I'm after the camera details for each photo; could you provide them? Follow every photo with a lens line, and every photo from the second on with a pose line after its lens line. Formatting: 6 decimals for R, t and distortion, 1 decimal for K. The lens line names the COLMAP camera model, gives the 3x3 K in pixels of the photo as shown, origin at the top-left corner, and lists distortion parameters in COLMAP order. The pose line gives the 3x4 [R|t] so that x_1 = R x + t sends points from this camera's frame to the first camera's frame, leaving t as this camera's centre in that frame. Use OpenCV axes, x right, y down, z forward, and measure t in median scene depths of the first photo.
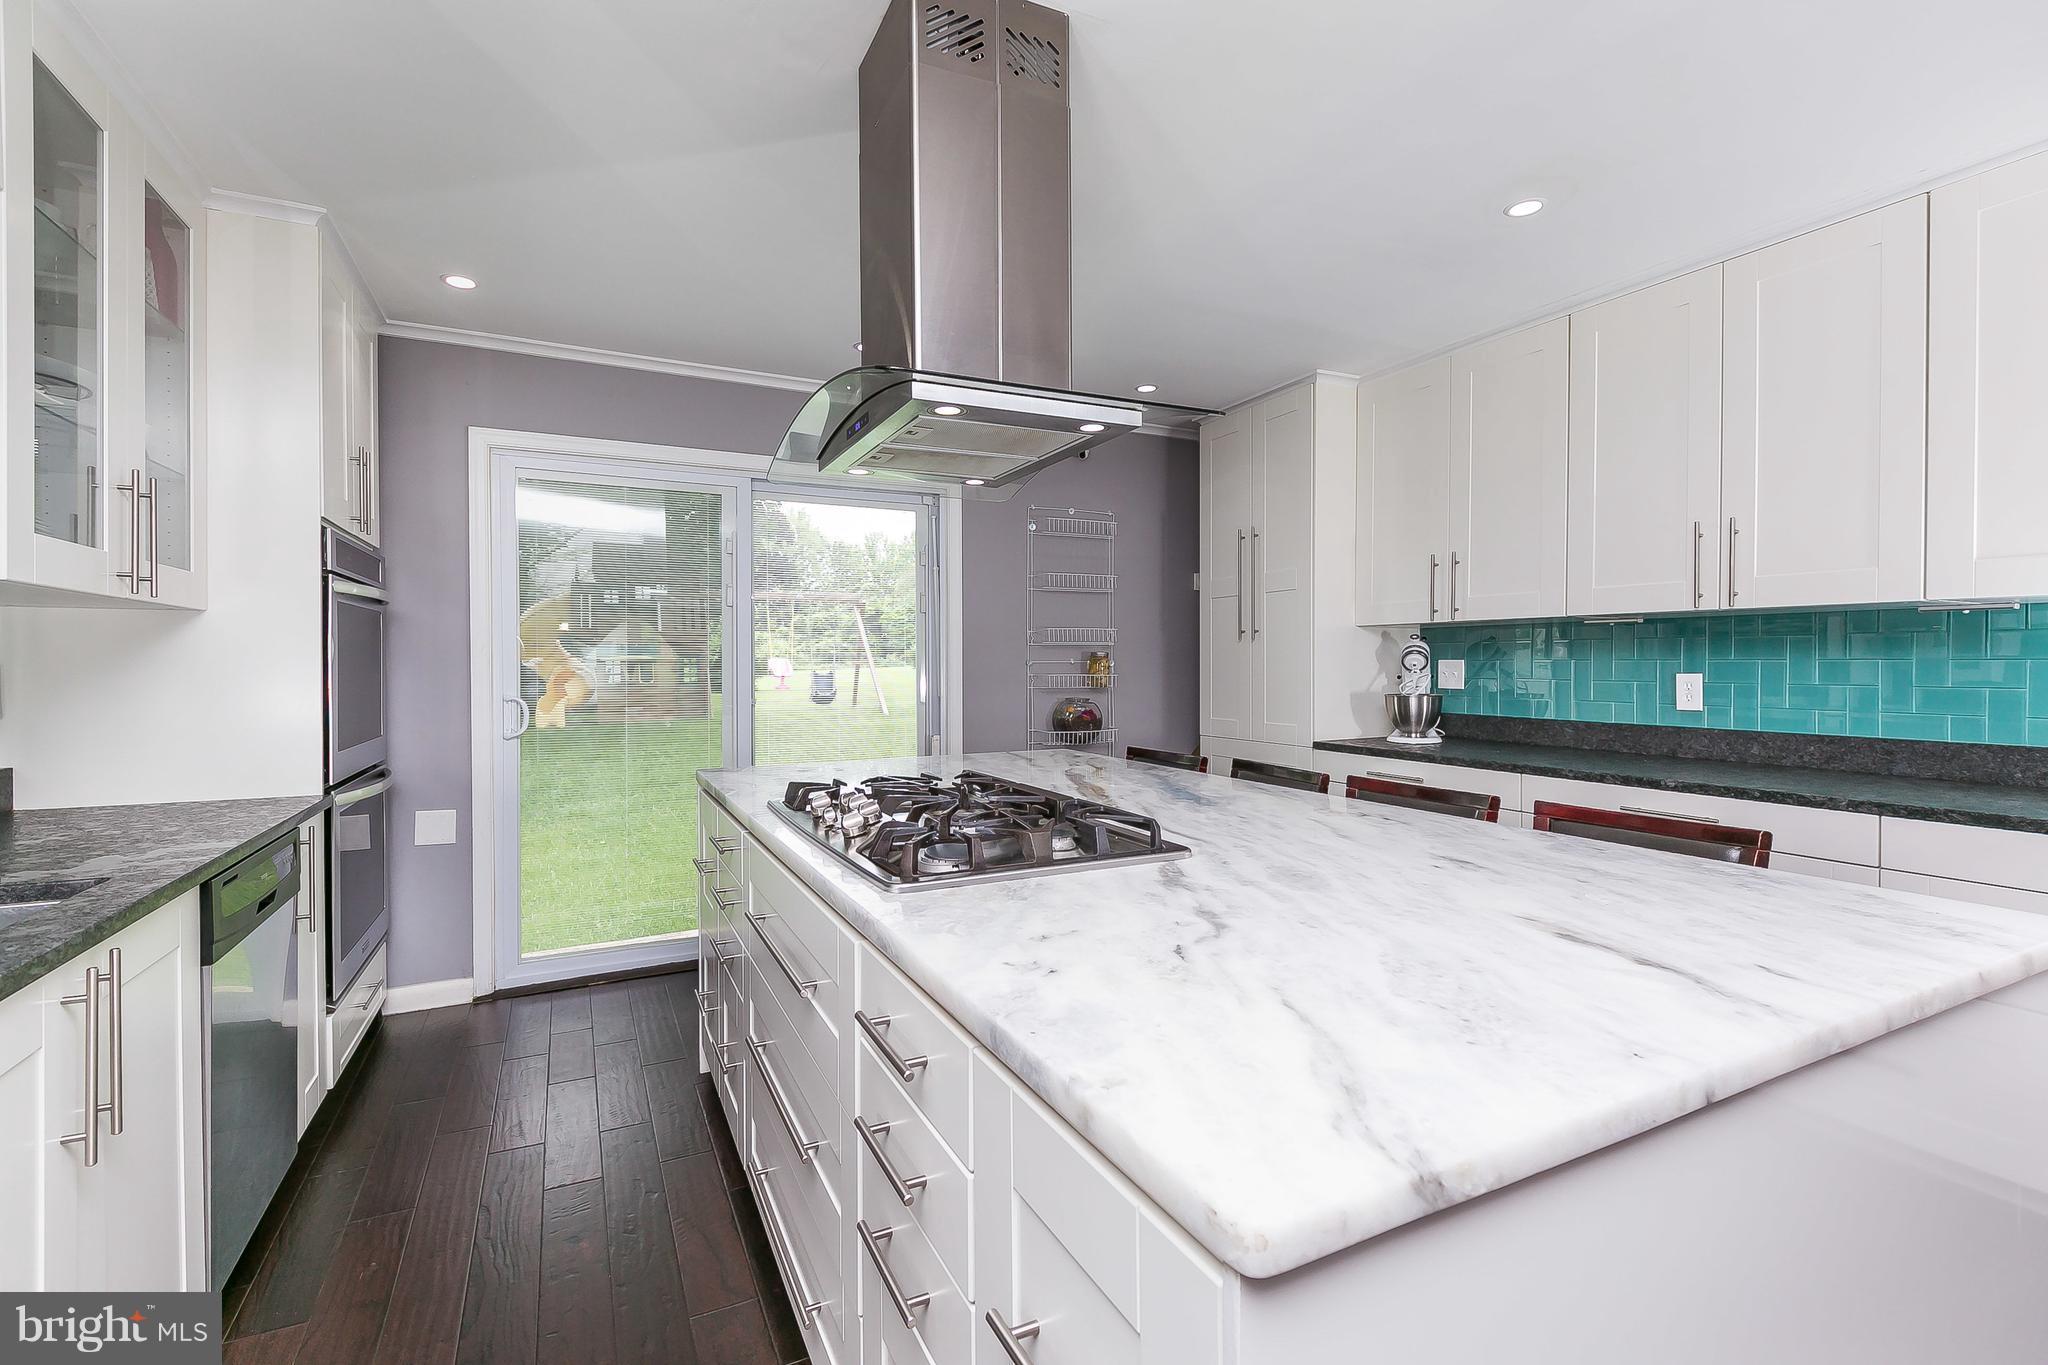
lens RADIAL K [[914.3, 0, 1022.6], [0, 914.3, 671.7], [0, 0, 1]] dist [0.026977, -0.021039]
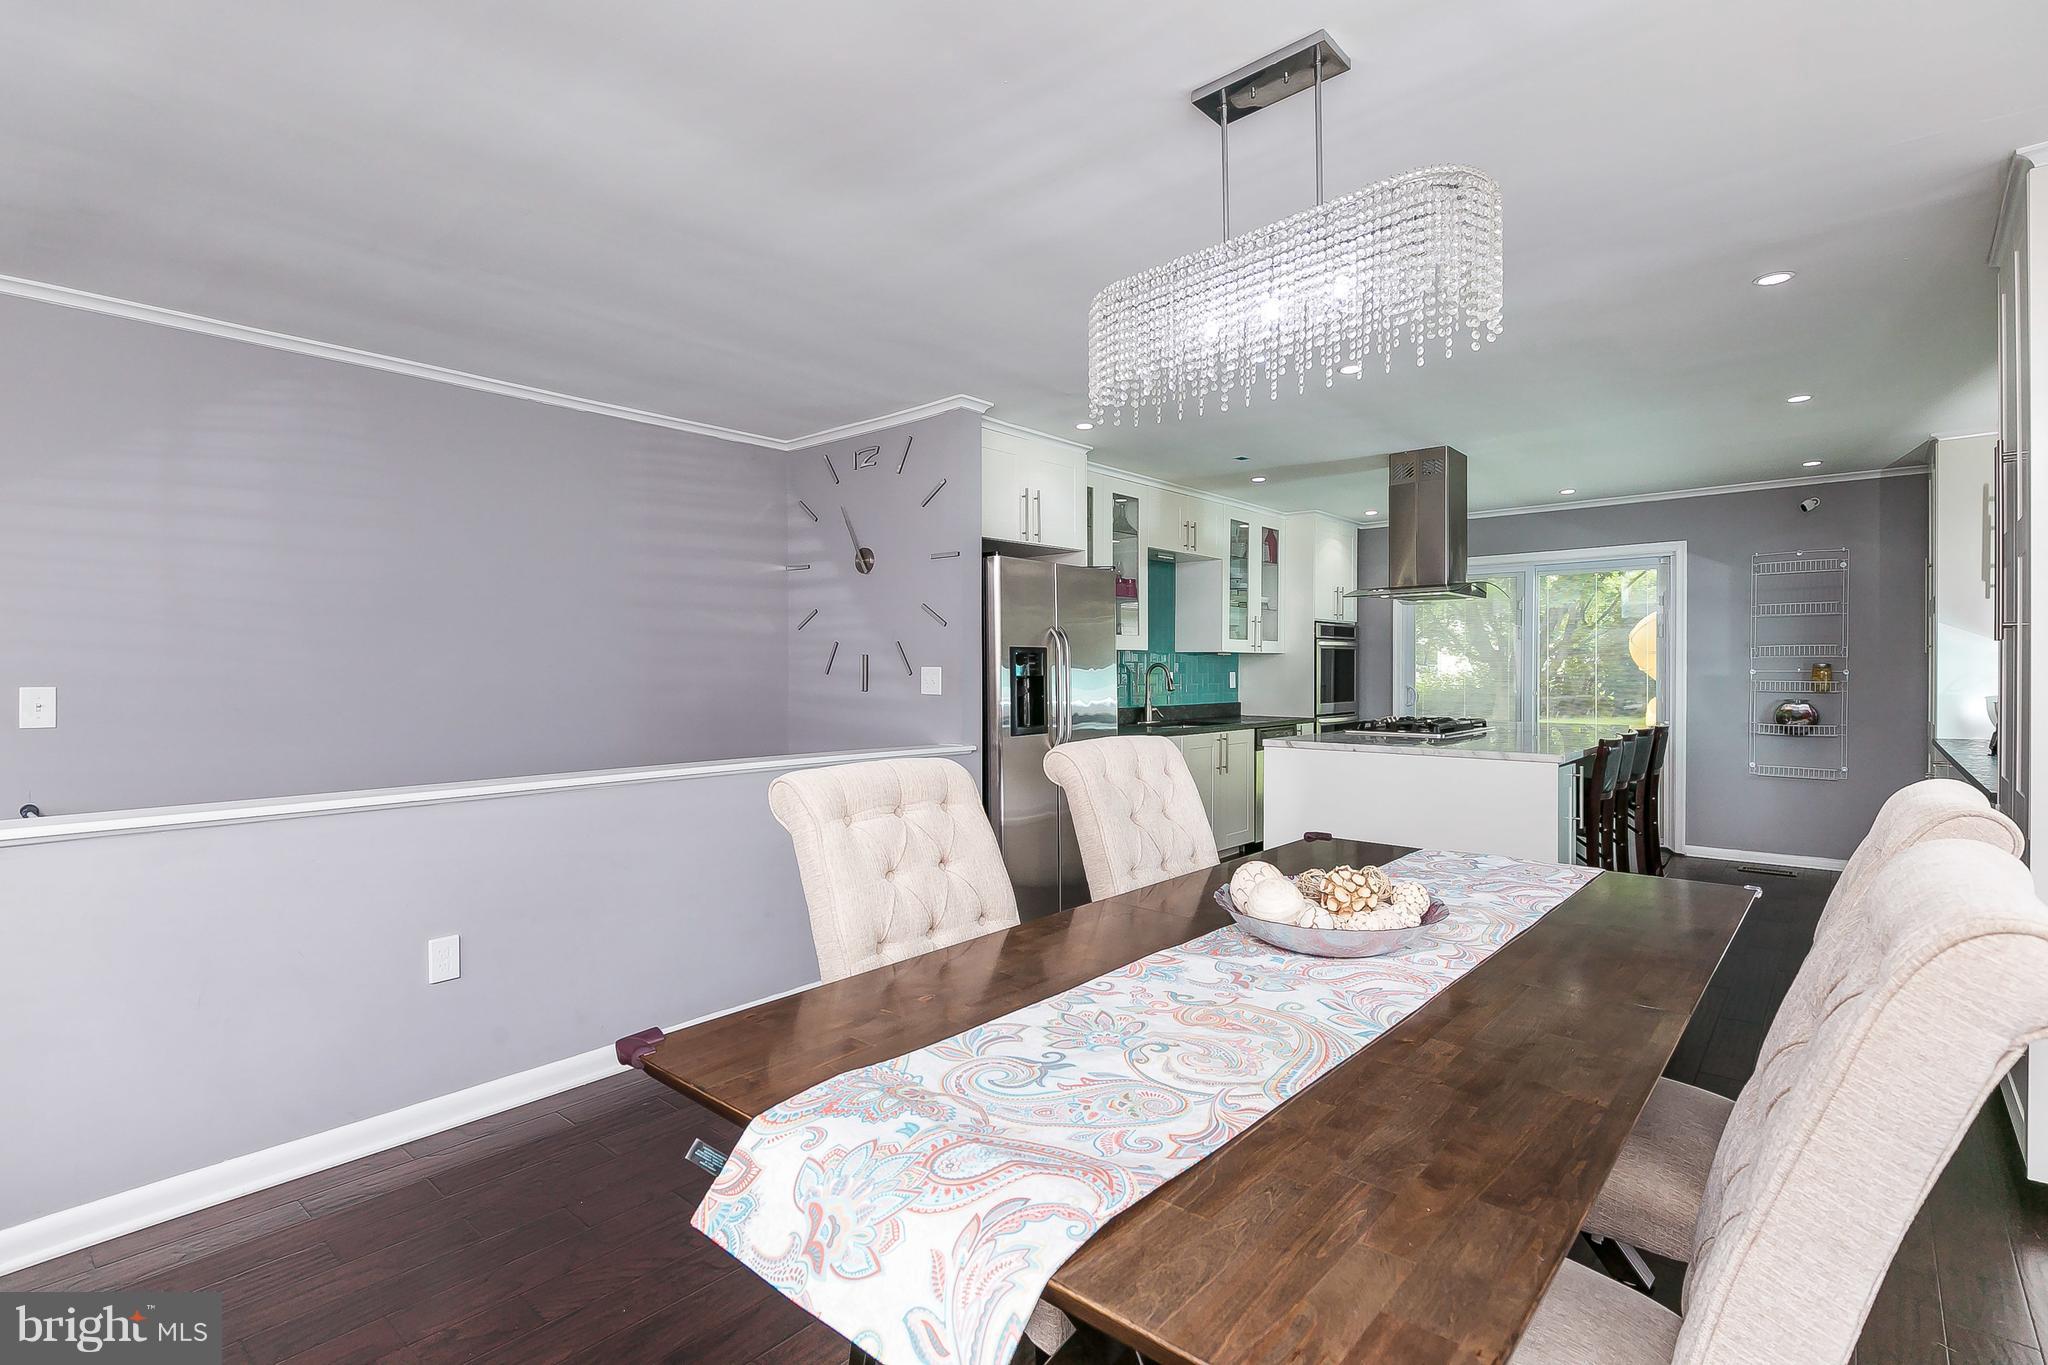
lens RADIAL K [[931.6, 0, 1023.8], [0, 931.6, 669.6], [0, 0, 1]] dist [0.000803, -0.000058]
pose [[0.382223, 0.004464, -0.924059, 1.229683], [-0.008739, 0.999961, 0.001216, -0.006960], [0.924029, 0.007610, 0.382247, -0.726994]]
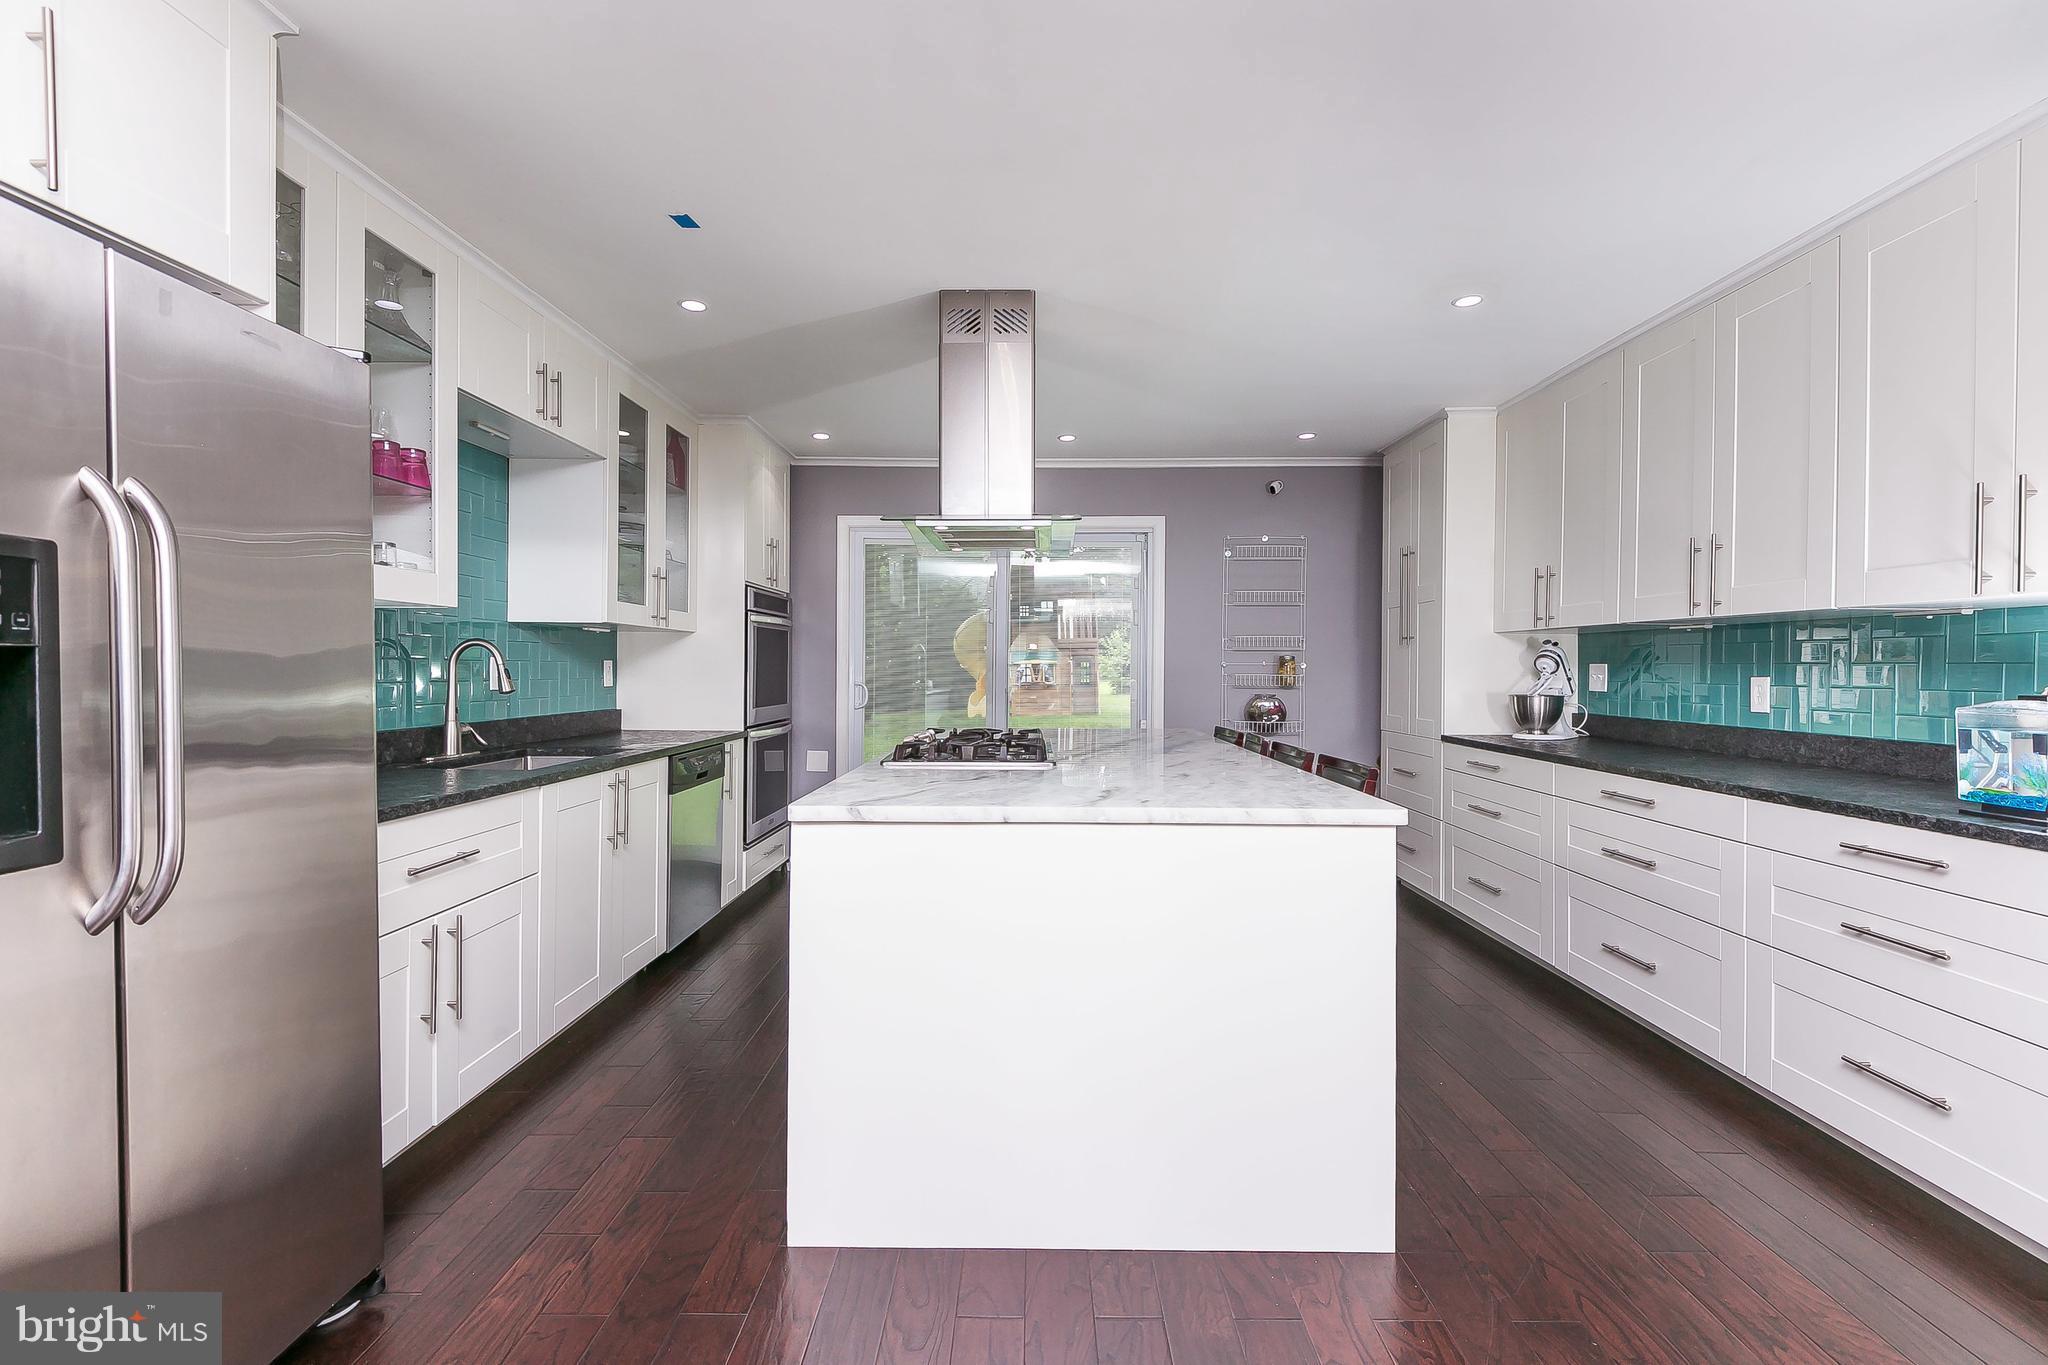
lens RADIAL K [[914.3, 0, 1022.6], [0, 914.3, 671.7], [0, 0, 1]] dist [0.026977, -0.021039]
pose [[0.891877, 0.010565, -0.452154, 0.457460], [-0.013278, 0.999908, -0.002827, 0.010147], [0.452083, 0.008525, 0.891935, -0.310365]]
